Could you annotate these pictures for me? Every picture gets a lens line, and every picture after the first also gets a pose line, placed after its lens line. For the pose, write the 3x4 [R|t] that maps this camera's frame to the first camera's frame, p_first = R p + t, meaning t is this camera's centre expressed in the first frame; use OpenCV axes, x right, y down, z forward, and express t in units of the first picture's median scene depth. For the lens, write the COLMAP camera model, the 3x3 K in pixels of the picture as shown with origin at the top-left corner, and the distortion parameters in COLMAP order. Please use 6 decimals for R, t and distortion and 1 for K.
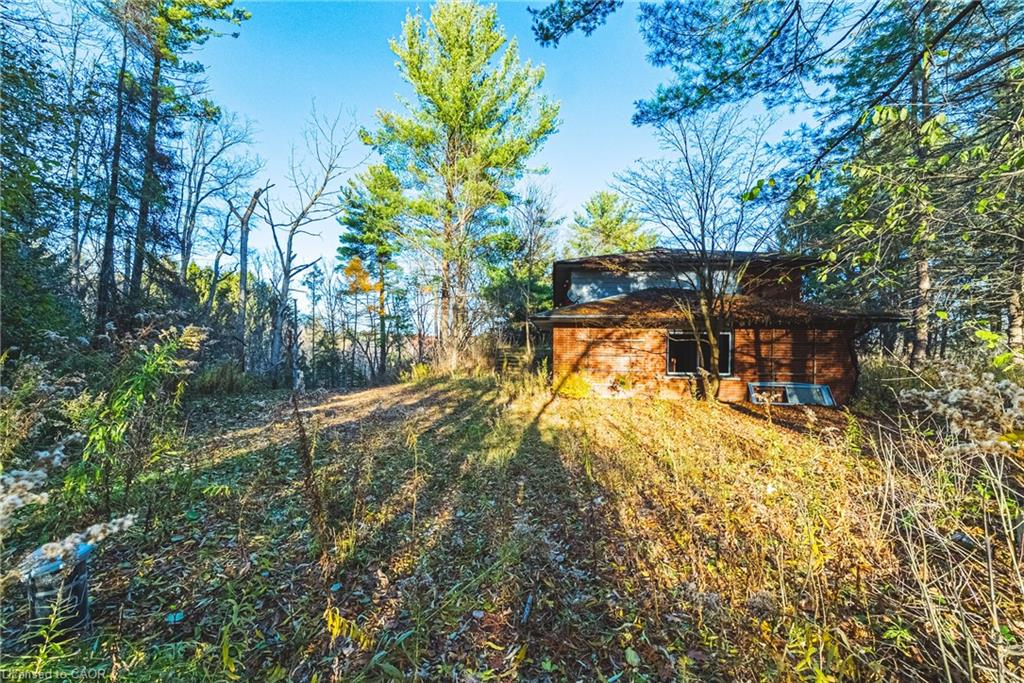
lens RADIAL K [[355.8, 0, 511.2], [0, 355.8, 342.9], [0, 0, 1]] dist [-0.001051, -0.000049]
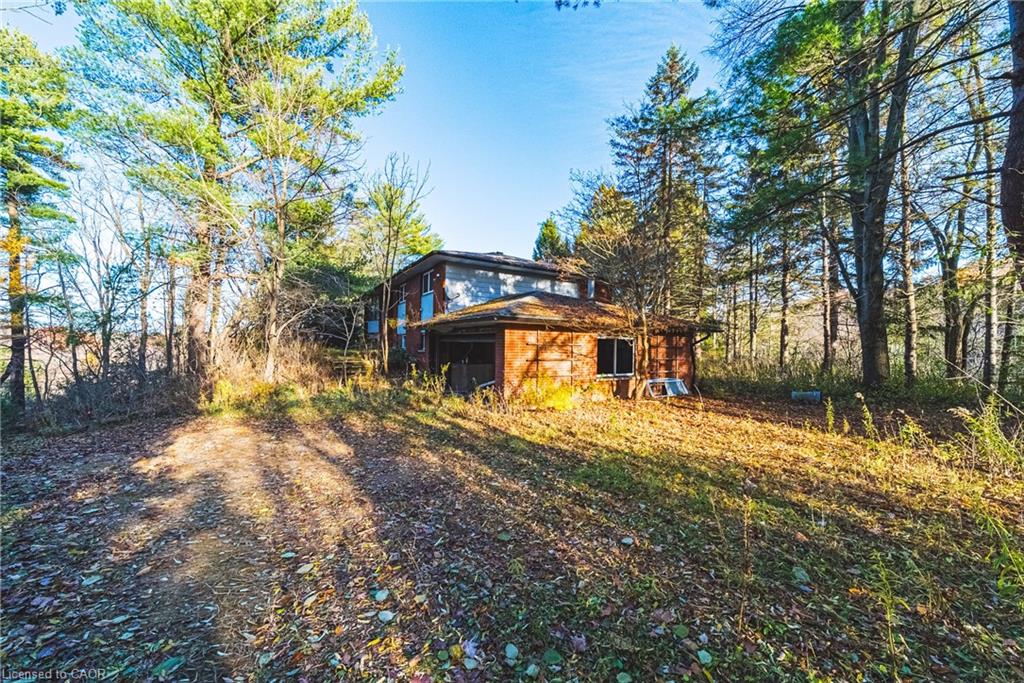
lens RADIAL K [[355.8, 0, 510.6], [0, 355.8, 342.9], [0, 0, 1]] dist [-0.001051, -0.000049]
pose [[0.797955, 0.003743, 0.602706, -0.387735], [-0.004252, 0.999991, -0.000581, -0.010331], [-0.602703, -0.002099, 0.797963, 0.316546]]
